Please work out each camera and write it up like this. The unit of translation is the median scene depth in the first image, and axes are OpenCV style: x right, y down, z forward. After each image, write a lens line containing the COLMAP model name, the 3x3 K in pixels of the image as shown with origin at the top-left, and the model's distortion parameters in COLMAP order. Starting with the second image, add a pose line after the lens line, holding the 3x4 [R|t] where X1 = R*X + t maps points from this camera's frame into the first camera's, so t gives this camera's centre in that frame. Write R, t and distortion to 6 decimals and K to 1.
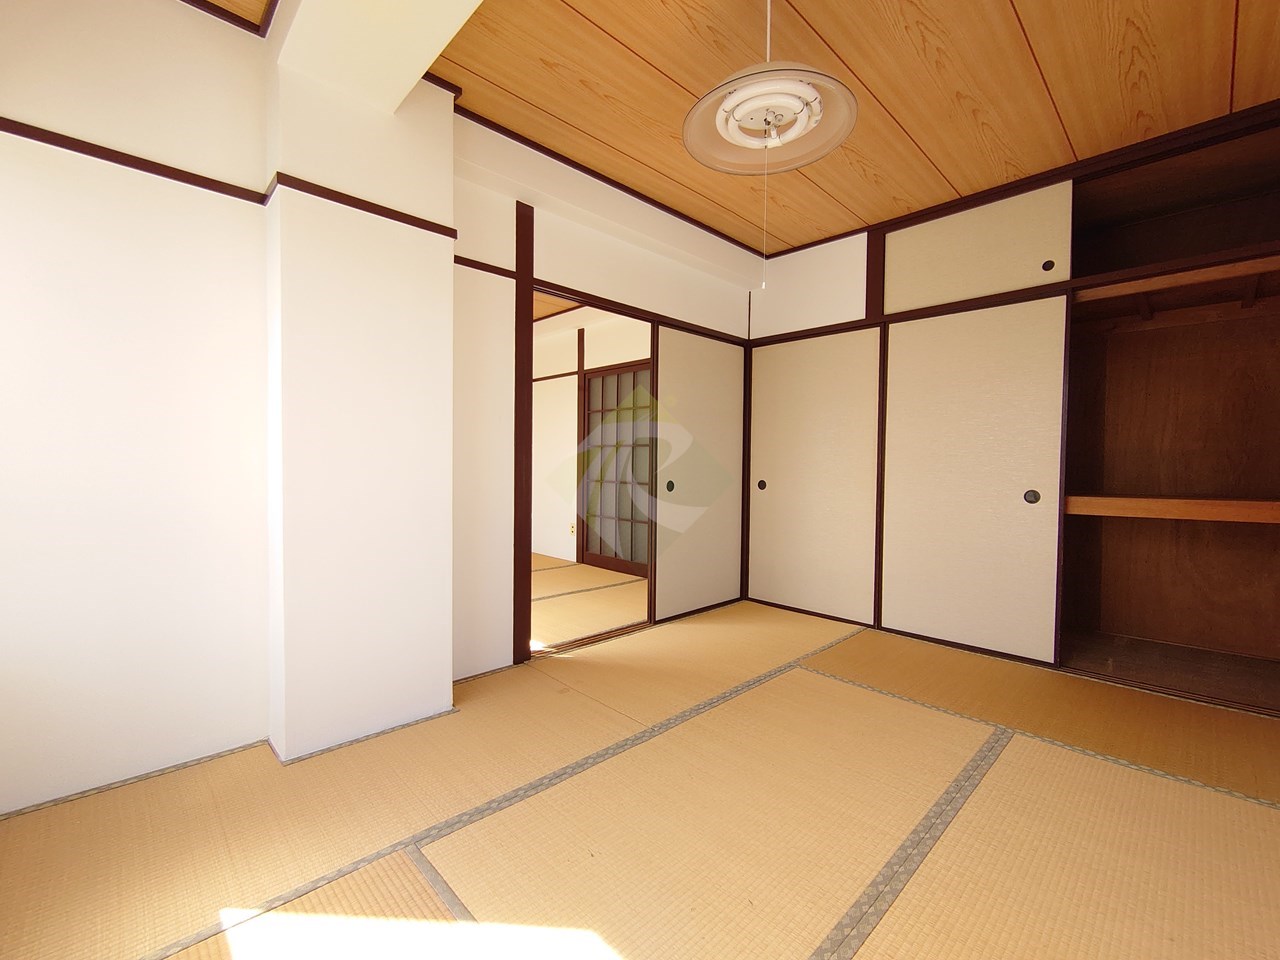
lens RADIAL K [[550.2, 0, 634.3], [0, 550.2, 477.2], [0, 0, 1]] dist [-0.008629, -0.000238]
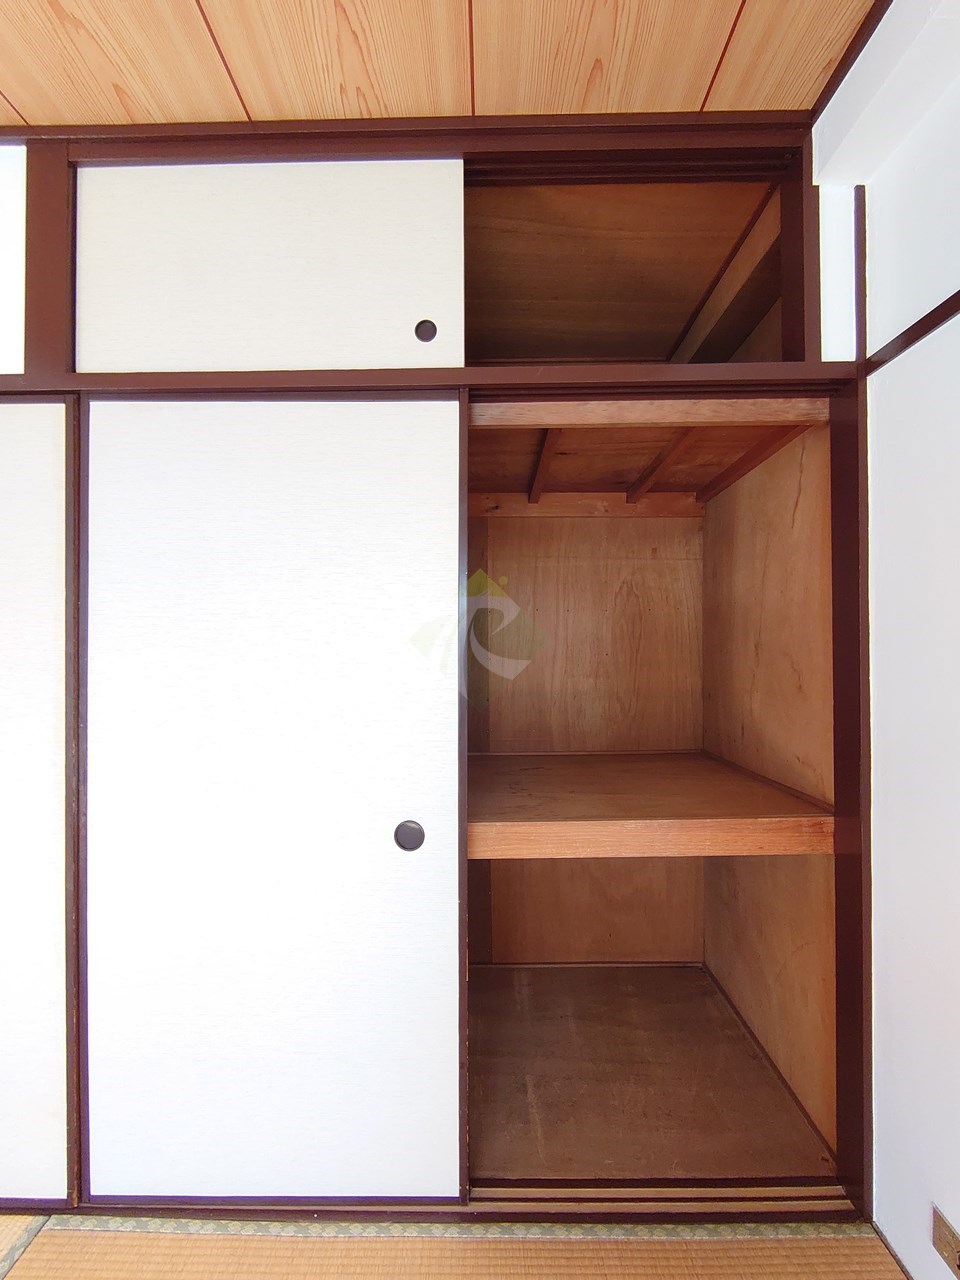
lens RADIAL K [[550.2, 0, 480.9], [0, 550.2, 644.8], [0, 0, 1]] dist [-0.008629, -0.000238]
pose [[0.704321, -0.008394, 0.709832, 0.421008], [0.029141, 0.999429, -0.017096, -0.103498], [-0.709283, 0.032727, 0.704164, 0.595888]]
